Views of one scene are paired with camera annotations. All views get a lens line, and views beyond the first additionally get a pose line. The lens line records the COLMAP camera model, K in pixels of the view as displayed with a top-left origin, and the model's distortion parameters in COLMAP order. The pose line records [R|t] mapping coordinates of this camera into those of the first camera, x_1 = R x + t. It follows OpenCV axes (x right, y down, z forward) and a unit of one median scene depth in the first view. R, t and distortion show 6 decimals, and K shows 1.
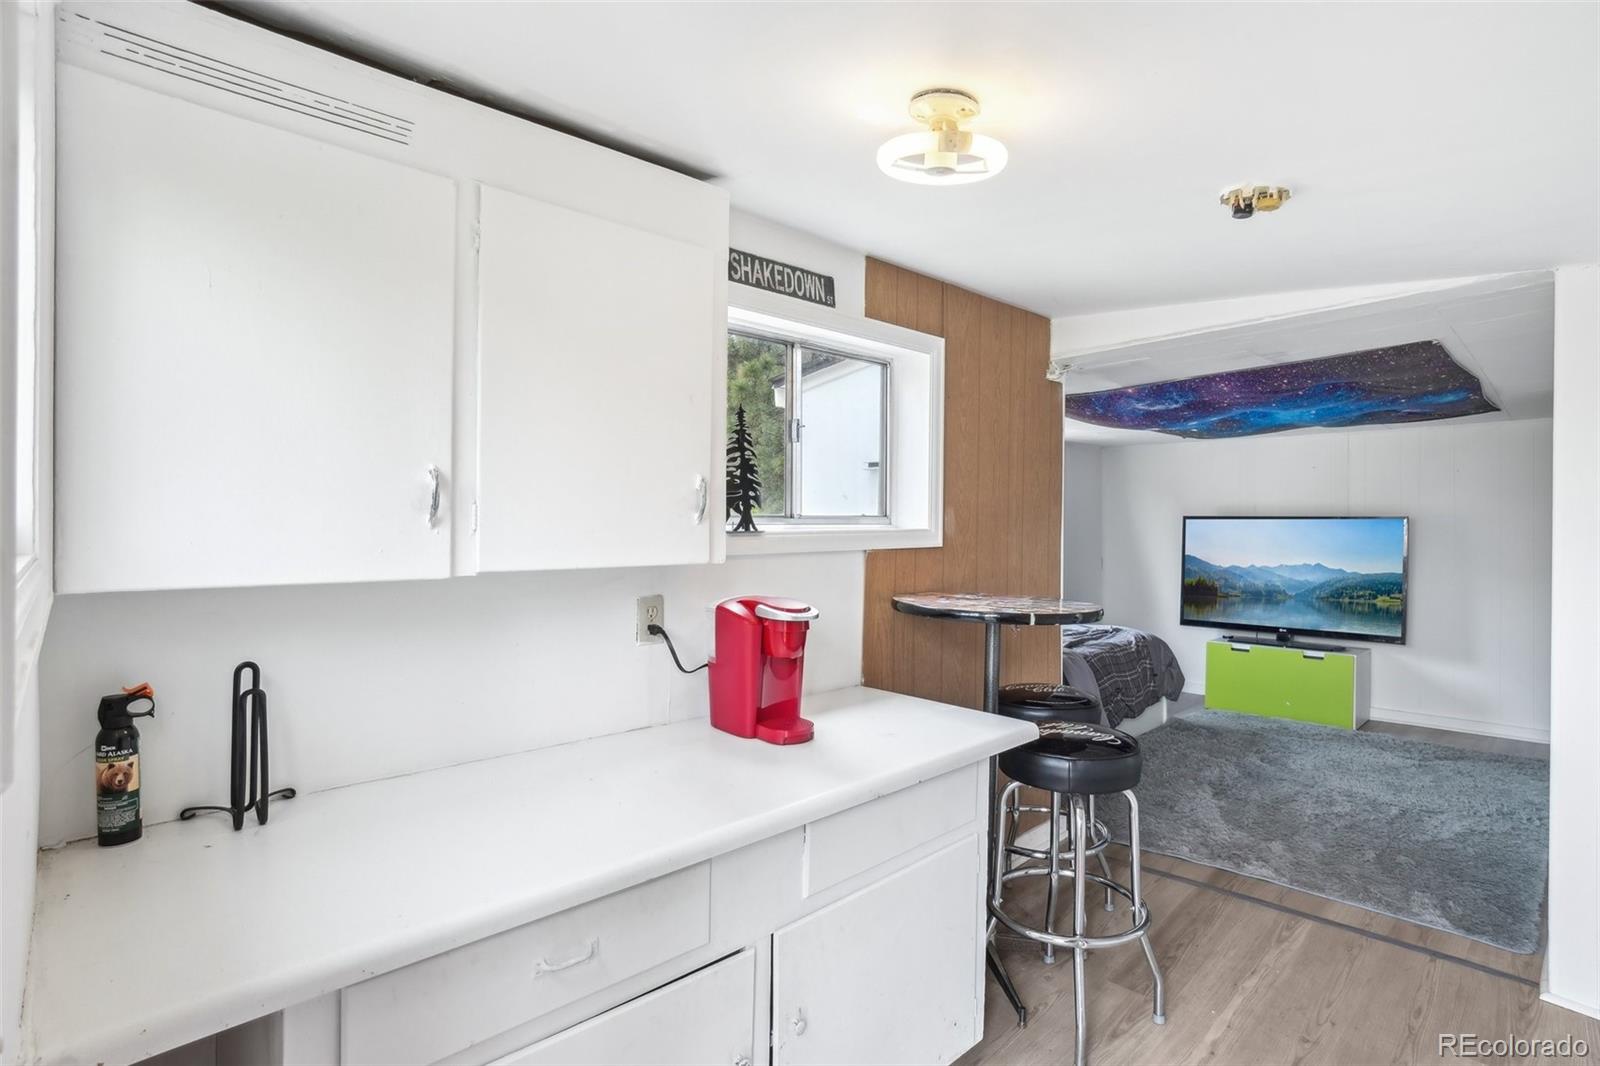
lens RADIAL K [[805.4, 0, 803.8], [0, 805.4, 527.5], [0, 0, 1]] dist [-0.005024, -0.000115]
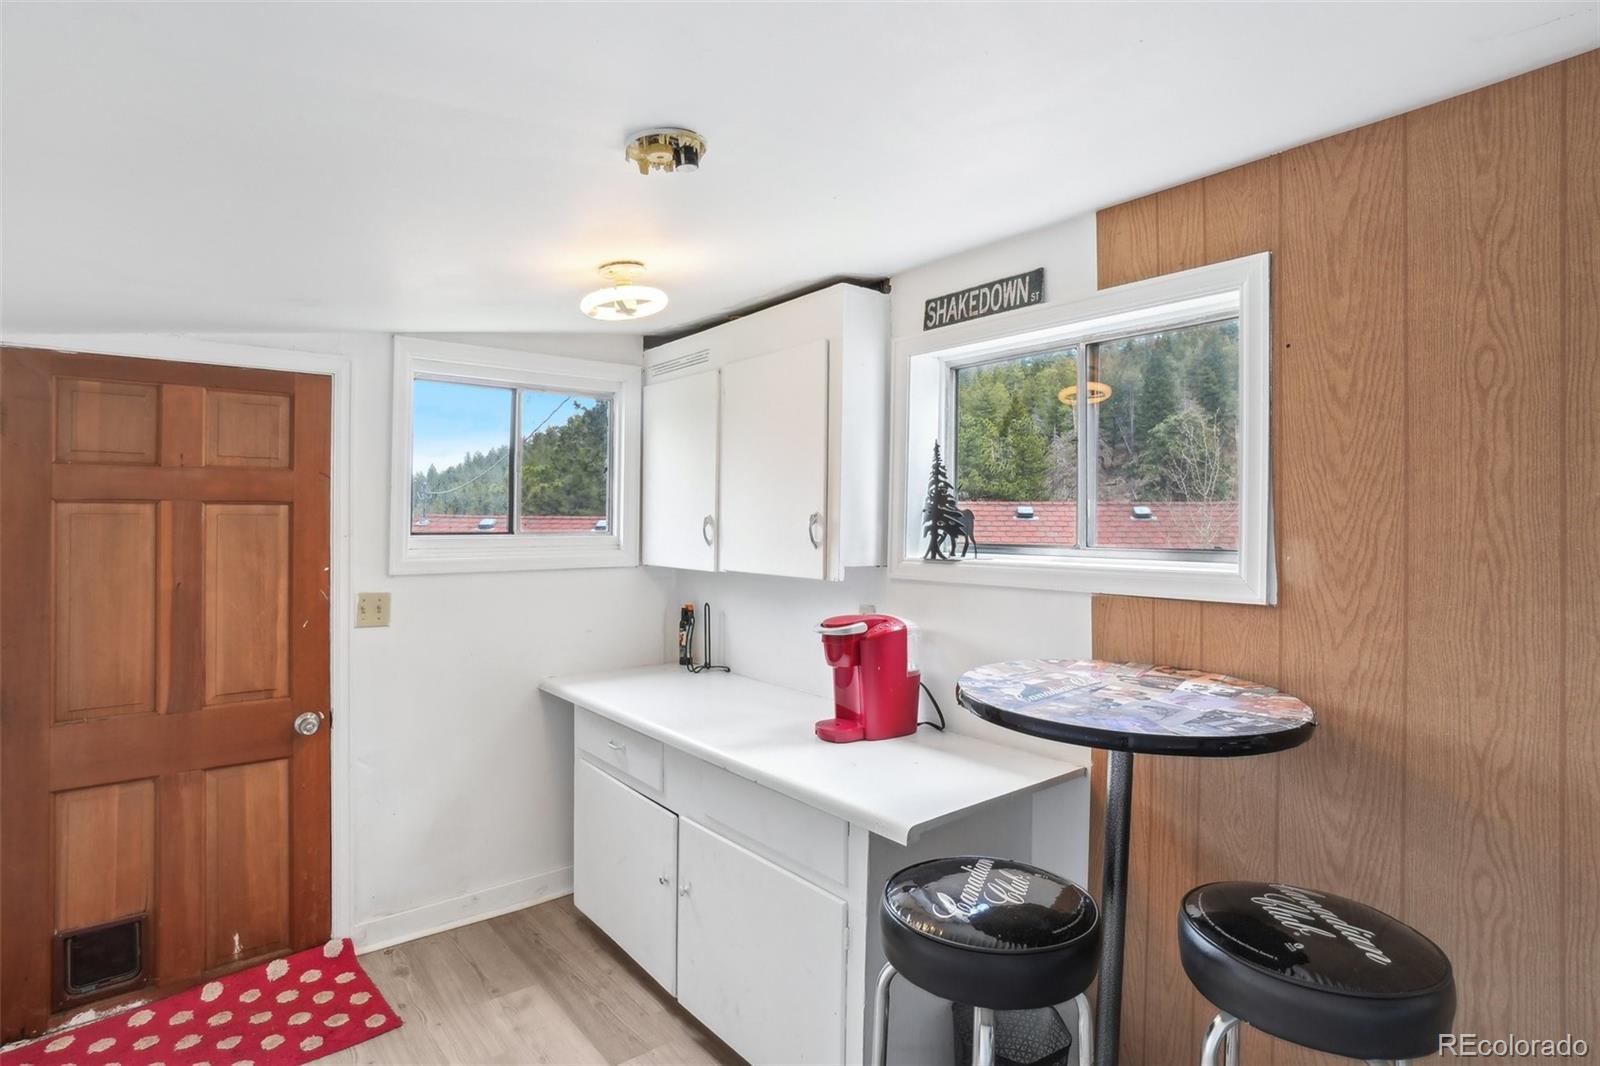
lens RADIAL K [[805.4, 0, 804.0], [0, 805.4, 528.3], [0, 0, 1]] dist [-0.005024, -0.000115]
pose [[-0.074820, -0.008551, -0.997160, 0.957712], [-0.028378, 0.999577, -0.006443, -0.023108], [0.996793, 0.027815, -0.075031, 0.871001]]
